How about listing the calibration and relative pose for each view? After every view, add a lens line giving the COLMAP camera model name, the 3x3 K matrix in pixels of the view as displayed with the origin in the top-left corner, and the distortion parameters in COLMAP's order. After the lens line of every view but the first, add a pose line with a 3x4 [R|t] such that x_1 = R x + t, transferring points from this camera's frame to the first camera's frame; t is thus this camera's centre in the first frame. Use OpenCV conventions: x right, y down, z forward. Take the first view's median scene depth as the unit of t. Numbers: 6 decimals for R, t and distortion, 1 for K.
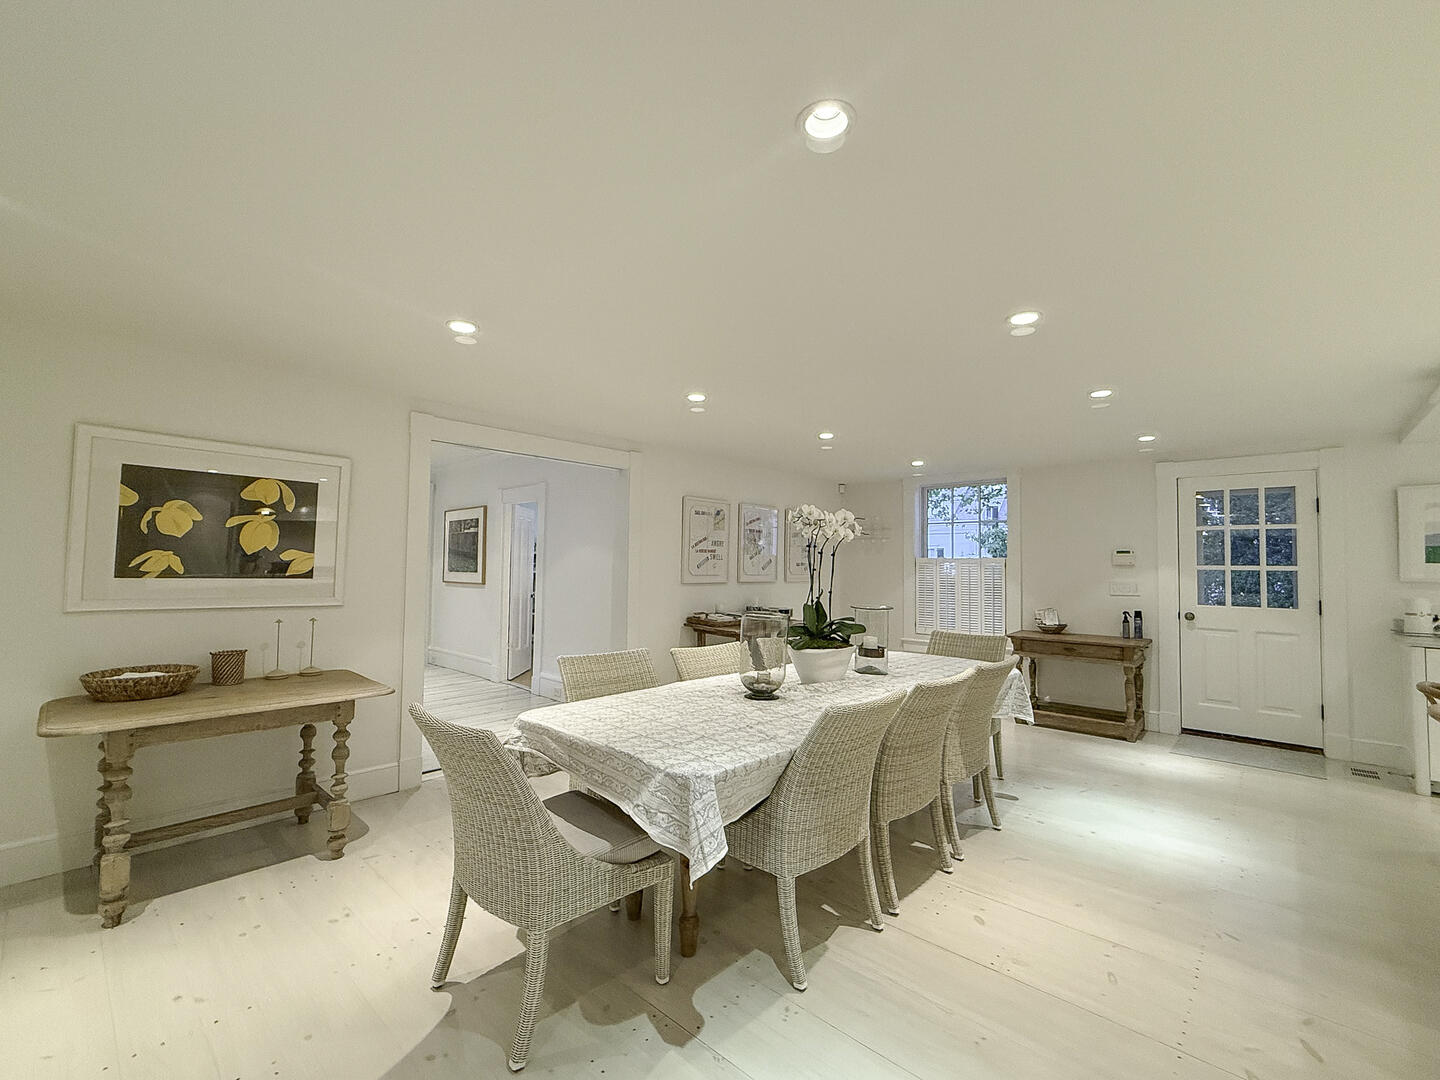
lens RADIAL K [[597.7, 0, 713.5], [0, 597.7, 539.5], [0, 0, 1]] dist [-0.002865, 0.000436]
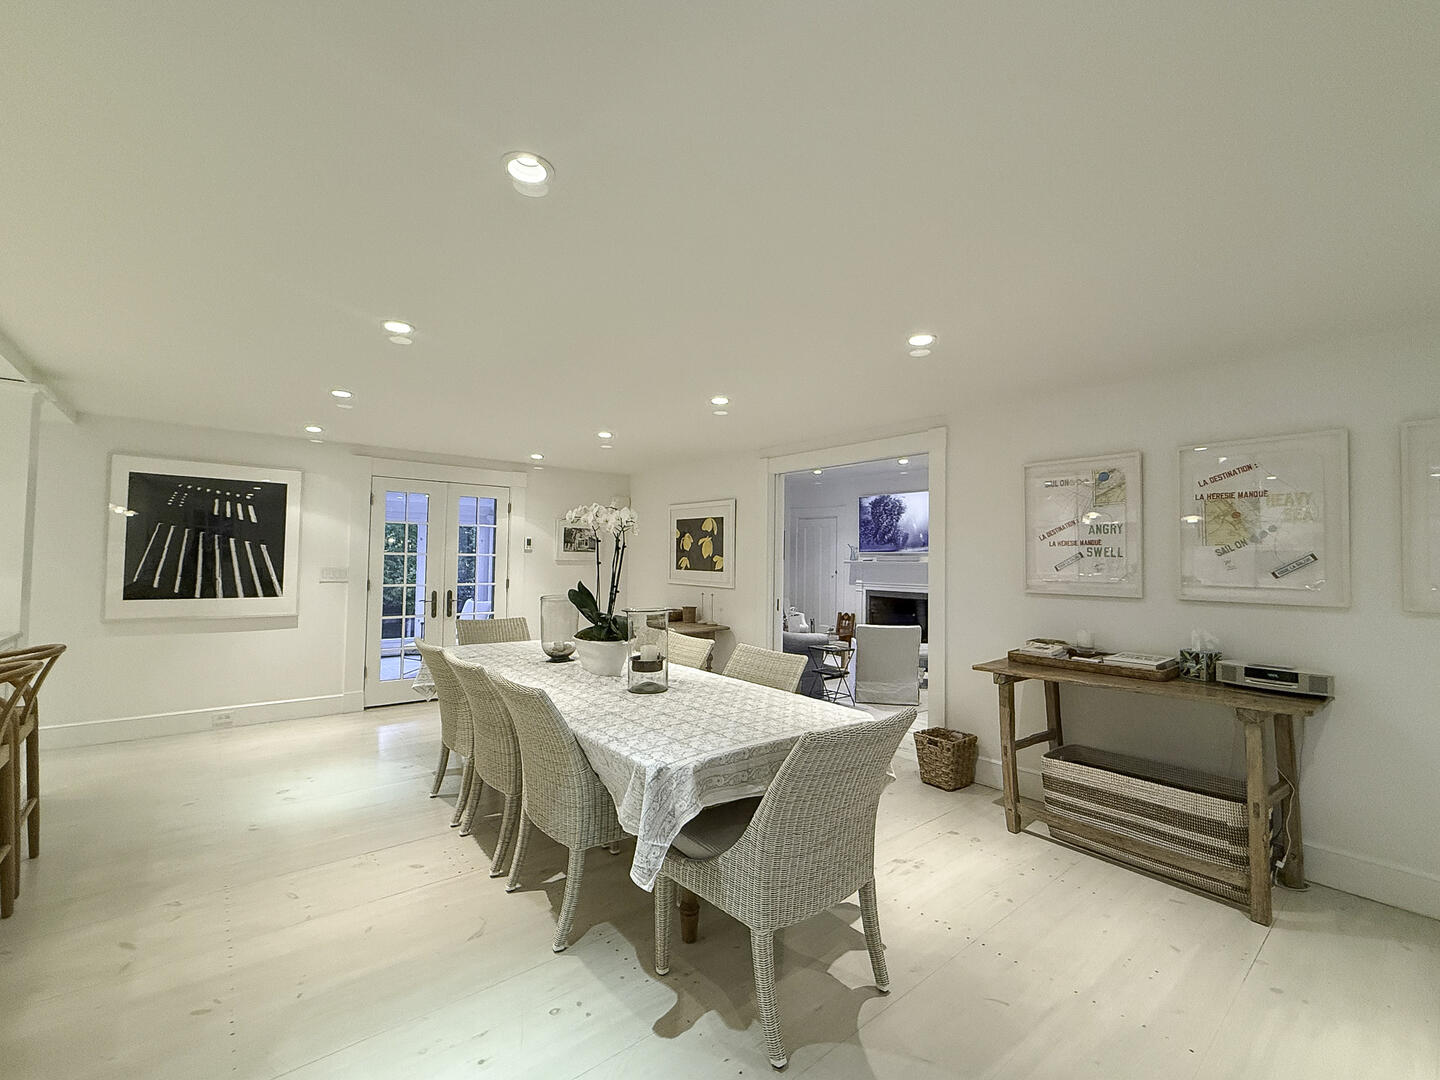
lens RADIAL K [[597.7, 0, 711.9], [0, 597.7, 539.0], [0, 0, 1]] dist [-0.002865, 0.000436]
pose [[-0.106010, -0.054807, -0.992854, 1.152382], [0.023508, 0.998063, -0.057605, 0.075318], [0.994087, -0.029447, -0.104516, 1.266892]]
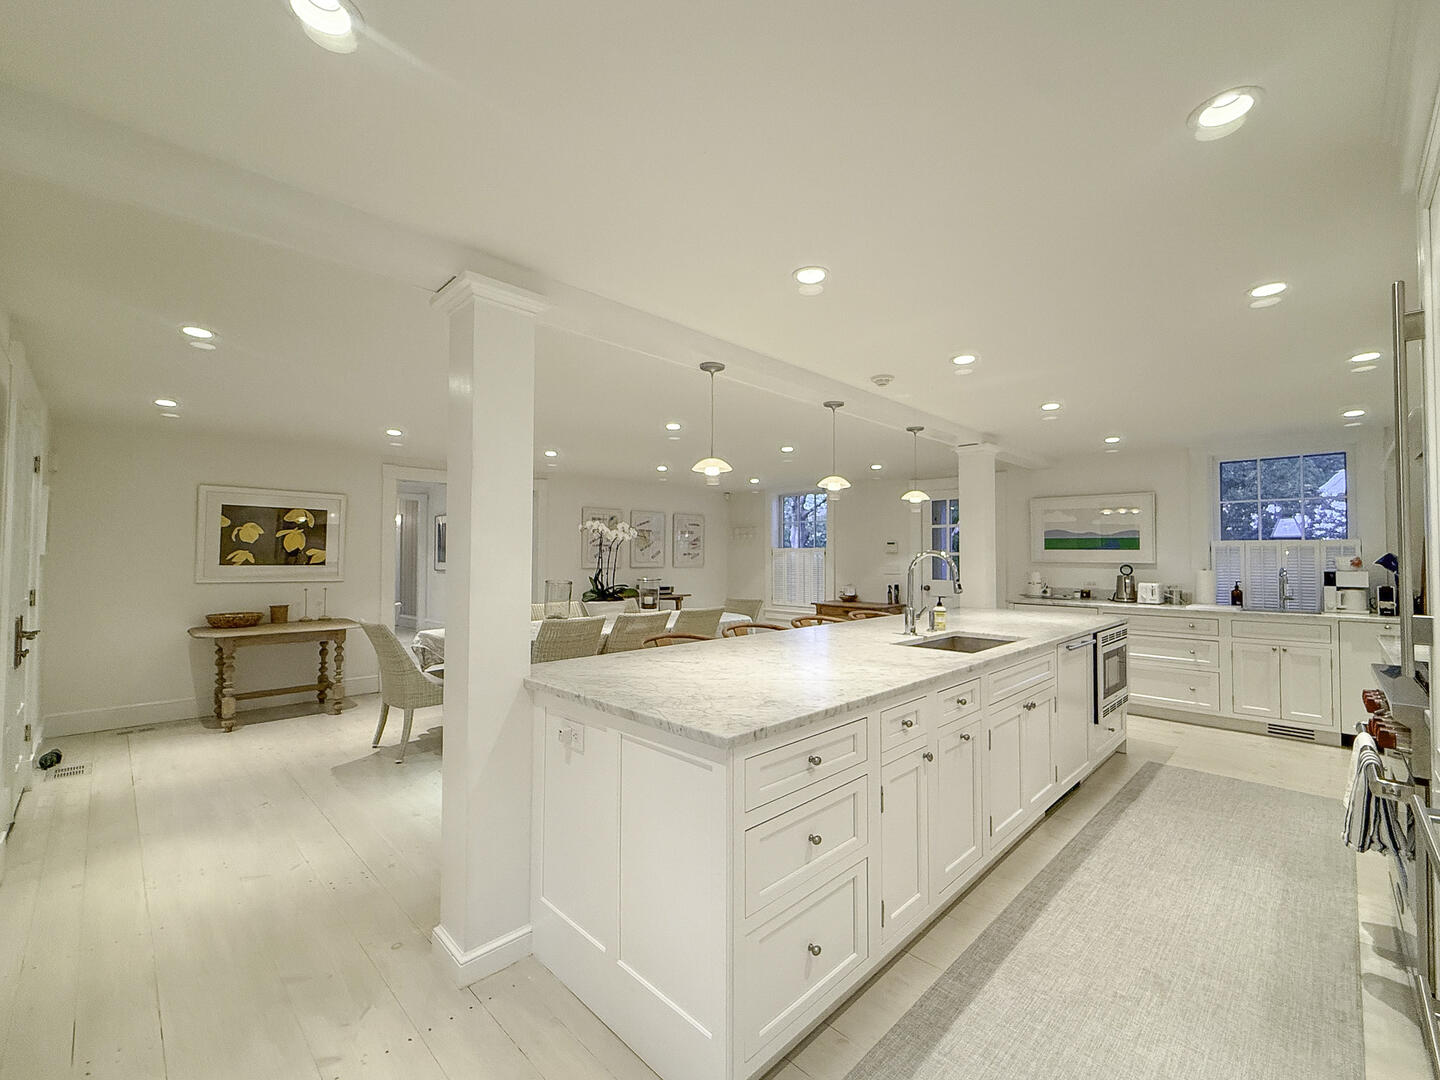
lens RADIAL K [[597.7, 0, 723.4], [0, 597.7, 540.3], [0, 0, 1]] dist [-0.002865, 0.000436]
pose [[0.999142, -0.010711, -0.040011, 0.608759], [0.011409, 0.999786, 0.017251, -0.026590], [0.039817, -0.017692, 0.999050, -0.752090]]
